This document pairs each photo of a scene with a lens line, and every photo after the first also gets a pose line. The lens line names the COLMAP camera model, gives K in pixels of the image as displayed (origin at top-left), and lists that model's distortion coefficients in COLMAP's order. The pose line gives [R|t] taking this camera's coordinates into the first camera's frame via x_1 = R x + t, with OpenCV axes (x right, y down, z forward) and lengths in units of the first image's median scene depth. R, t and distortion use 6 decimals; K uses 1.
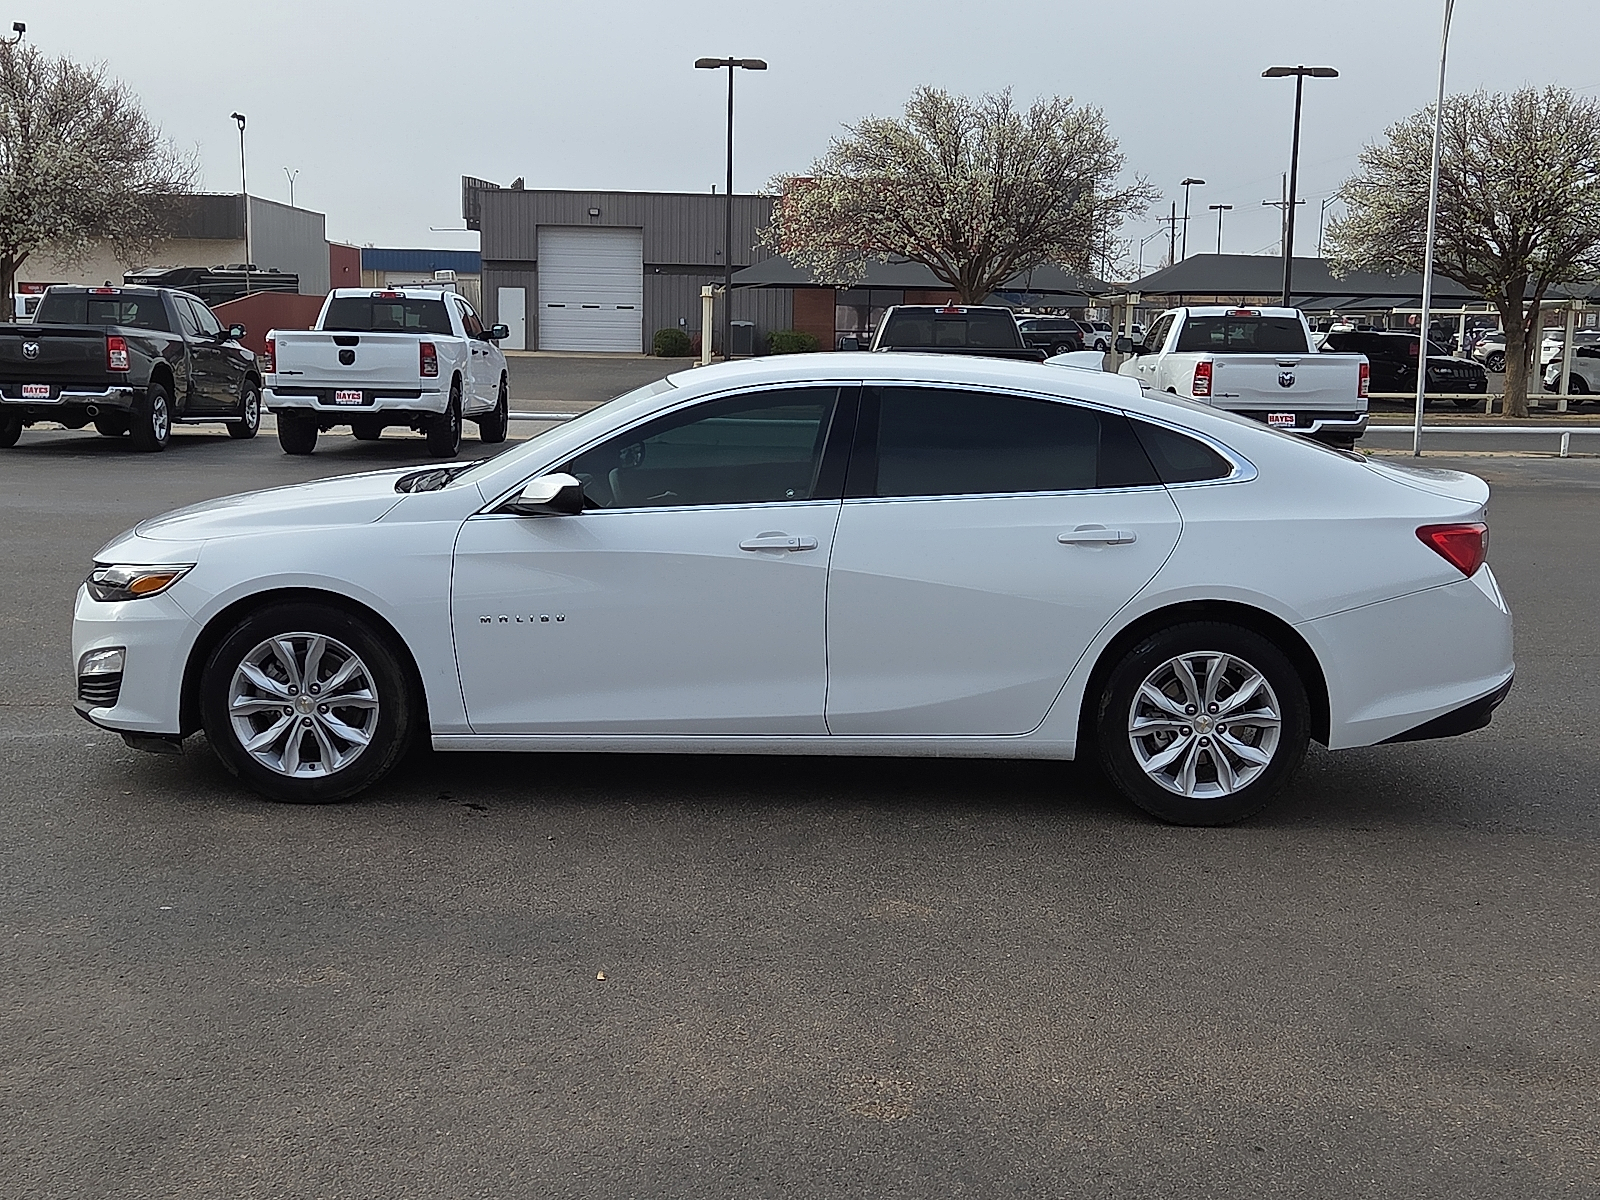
lens RADIAL K [[1982.7, 0, 791.2], [0, 1982.7, 600.7], [0, 0, 1]] dist [0.069433, 0.000000]
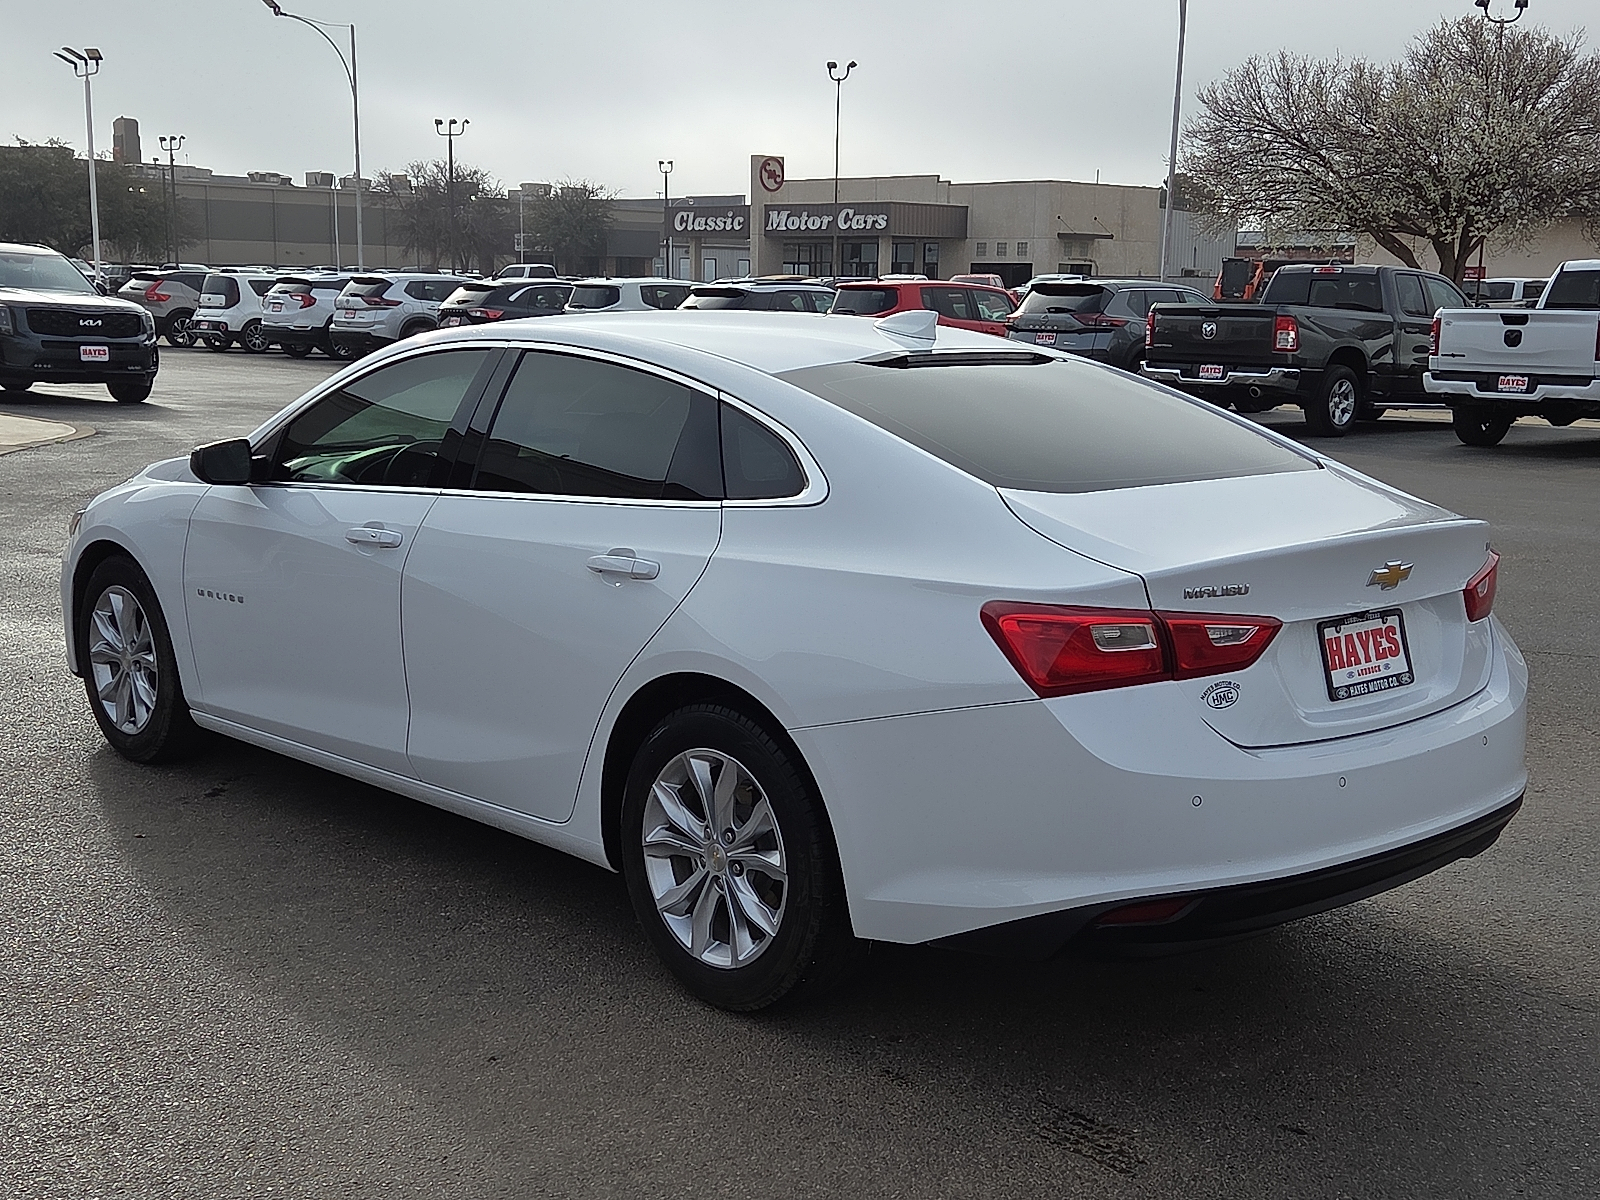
lens RADIAL K [[1982.7, 0, 800.2], [0, 1982.7, 600.7], [0, 0, 1]] dist [0.069433, 0.000000]
pose [[0.687689, 0.105673, -0.718273, 0.209055], [-0.101890, 0.993606, 0.048629, -0.017851], [0.718820, 0.039743, 0.694060, 0.163969]]
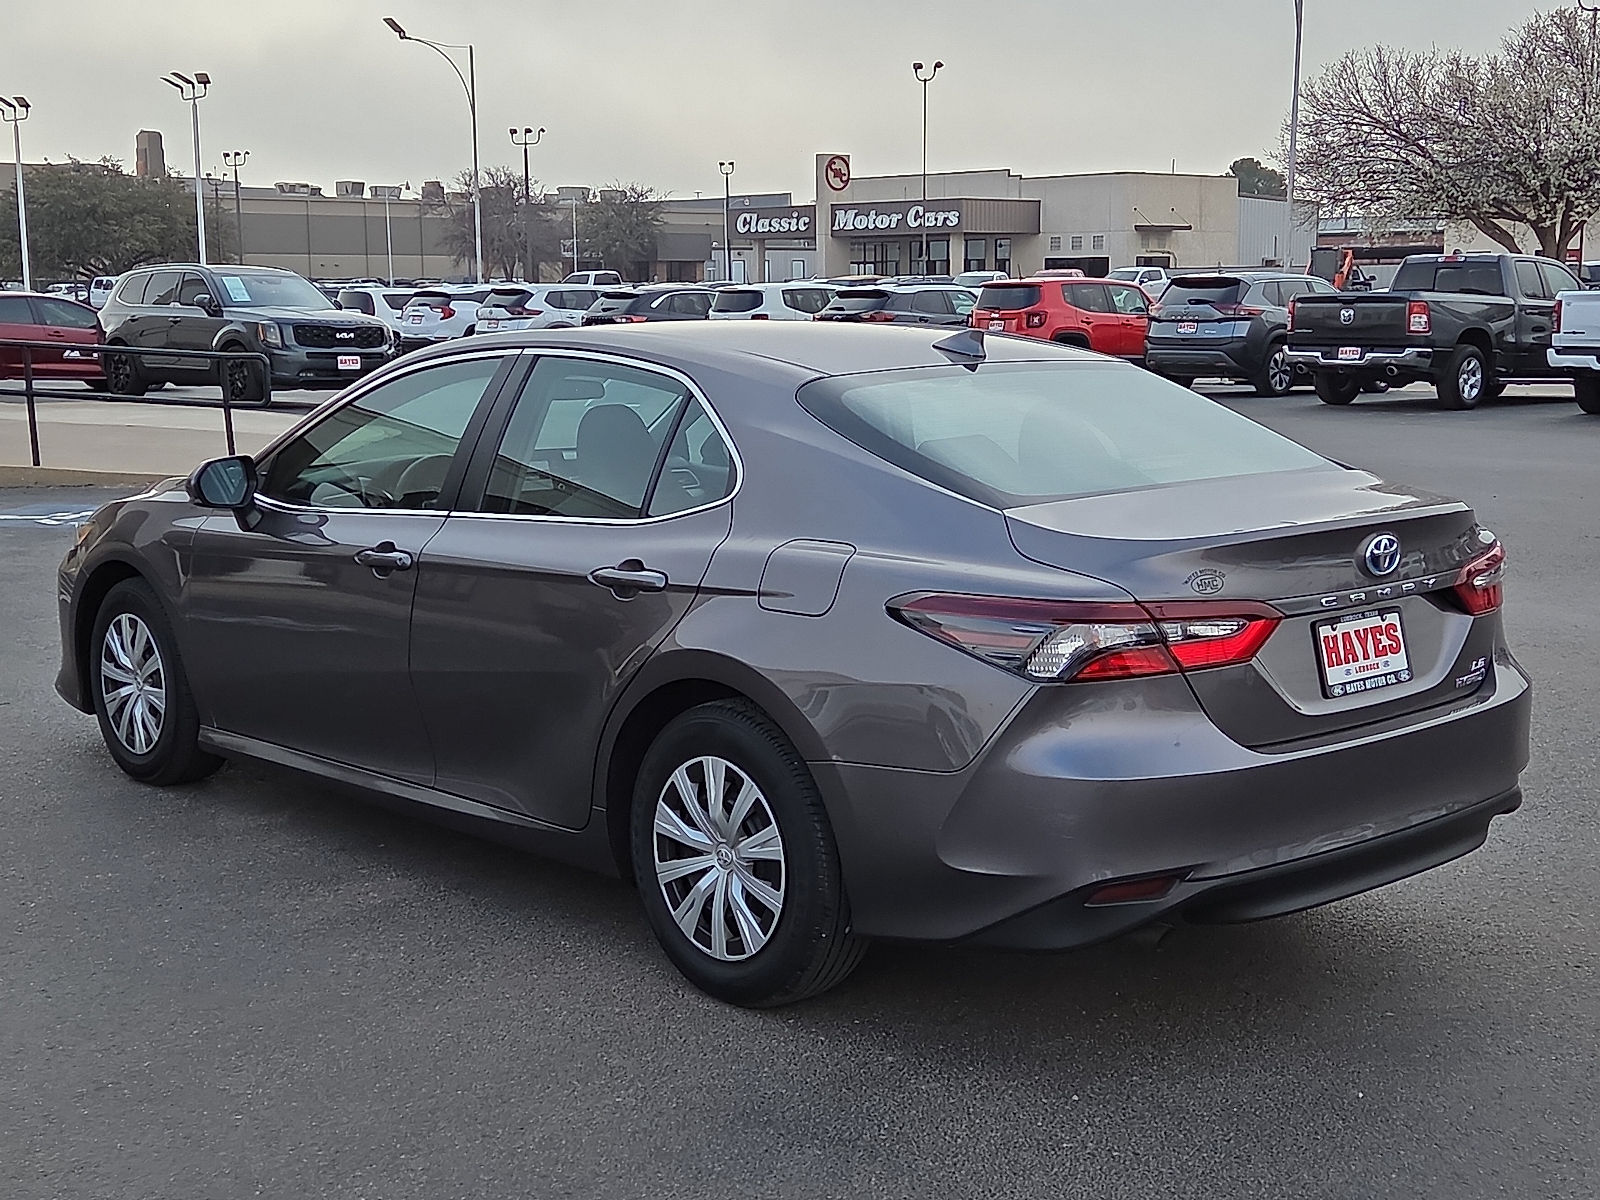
lens RADIAL K [[2121.7, 0, 791.2], [0, 2121.7, 597.4], [0, 0, 1]] dist [0.069178, 0.000000]
pose [[0.675107, 0.082271, -0.733118, 0.287392], [-0.079312, 0.996097, 0.038747, 0.008234], [0.733444, 0.031987, 0.678996, -0.019575]]
